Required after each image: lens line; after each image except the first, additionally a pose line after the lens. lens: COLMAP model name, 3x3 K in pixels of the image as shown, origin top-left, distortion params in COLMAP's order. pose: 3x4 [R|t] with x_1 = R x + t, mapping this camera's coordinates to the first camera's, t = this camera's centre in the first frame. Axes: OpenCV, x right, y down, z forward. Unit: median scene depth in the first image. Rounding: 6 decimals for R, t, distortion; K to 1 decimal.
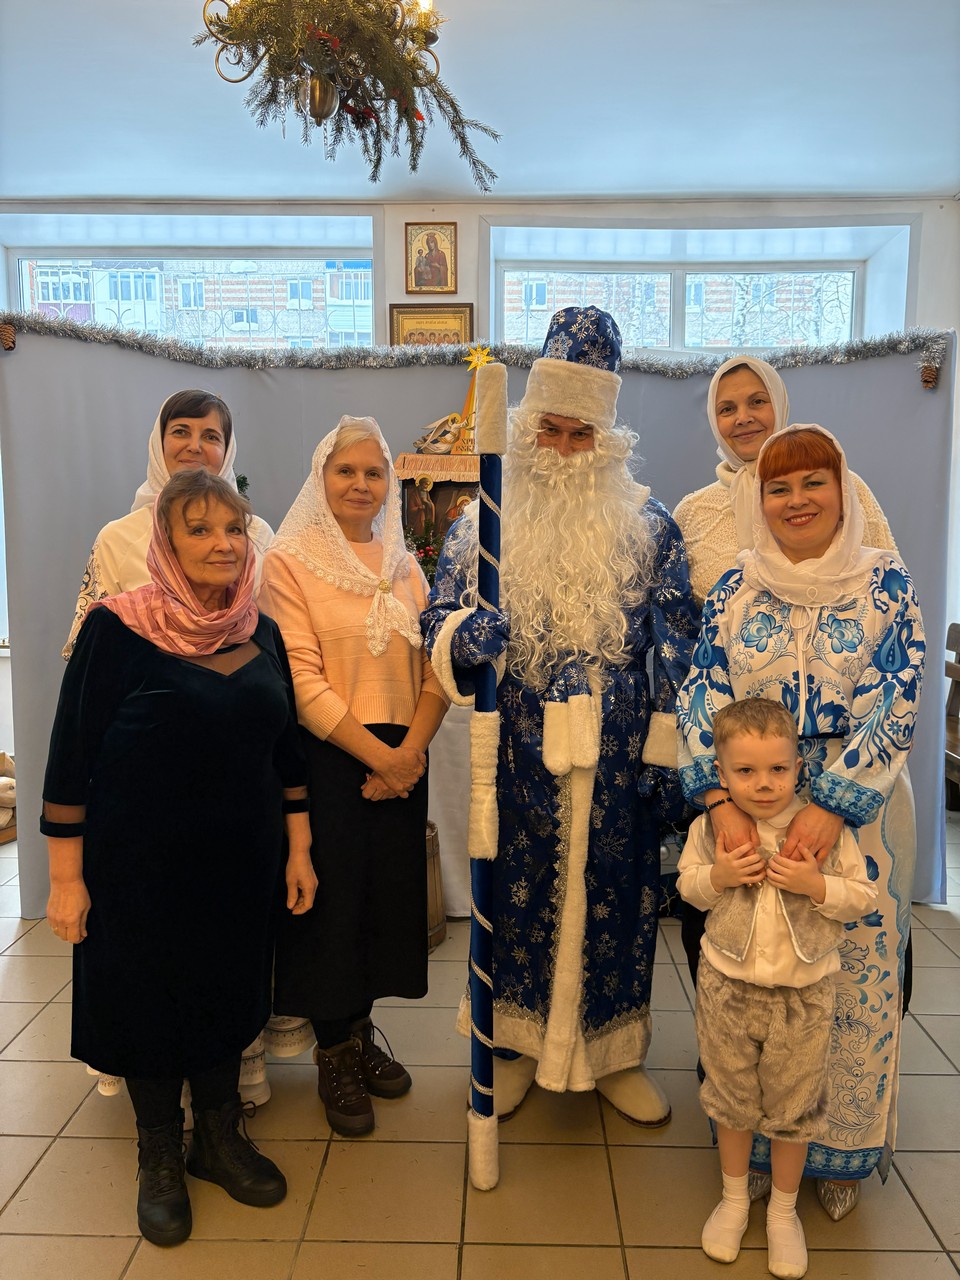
lens RADIAL K [[1027.7, 0, 485.8], [0, 1027.7, 634.1], [0, 0, 1]] dist [0.058051, -0.046754]
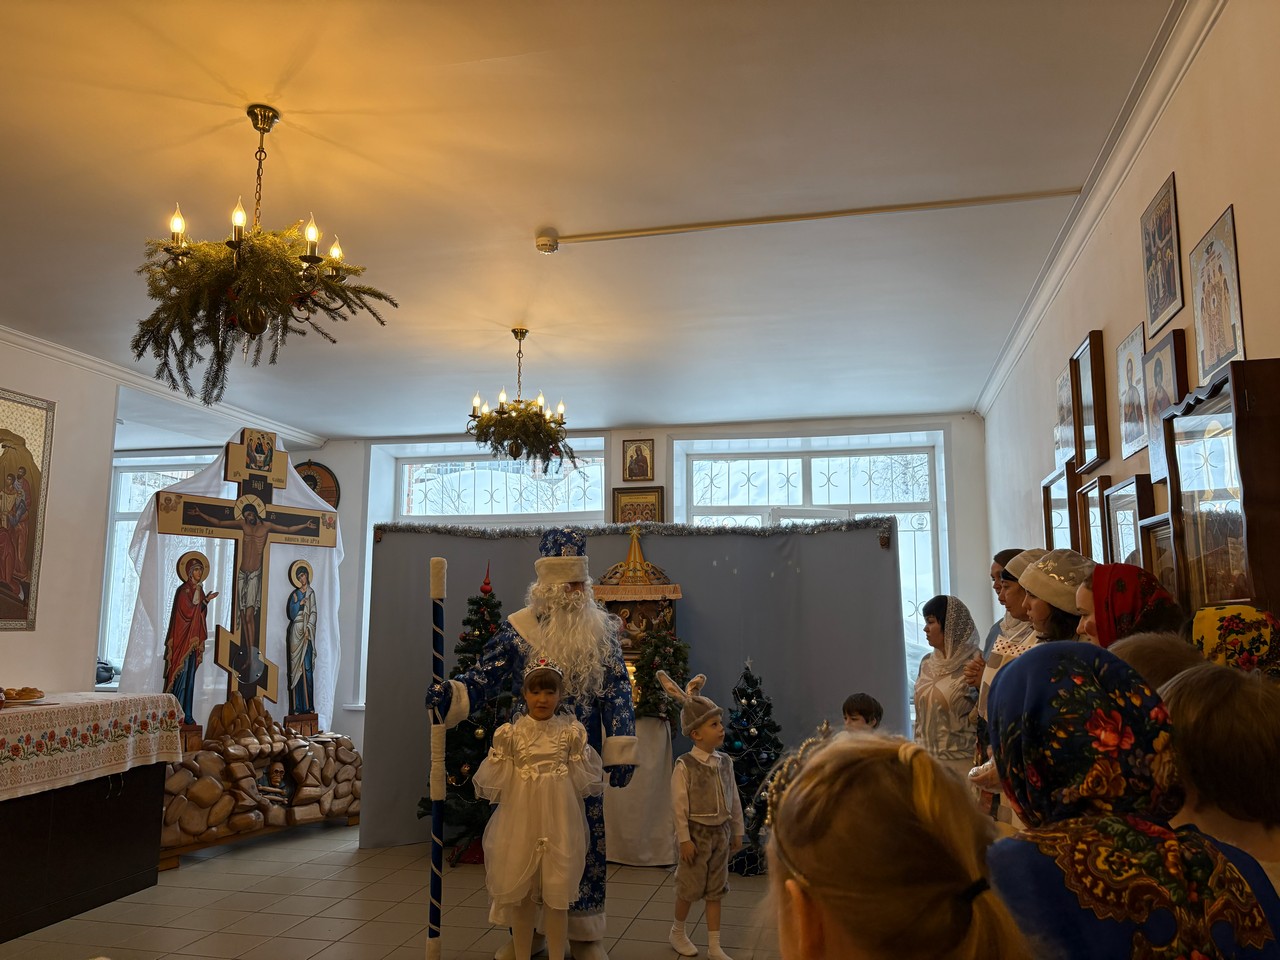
lens RADIAL K [[1027.7, 0, 655.0], [0, 1027.7, 478.3], [0, 0, 1]] dist [0.058051, -0.046754]
pose [[0.983564, -0.026639, -0.178583, 0.261450], [-0.016252, 0.971981, -0.234499, 0.043478], [0.179826, 0.233547, 0.955572, -0.534353]]
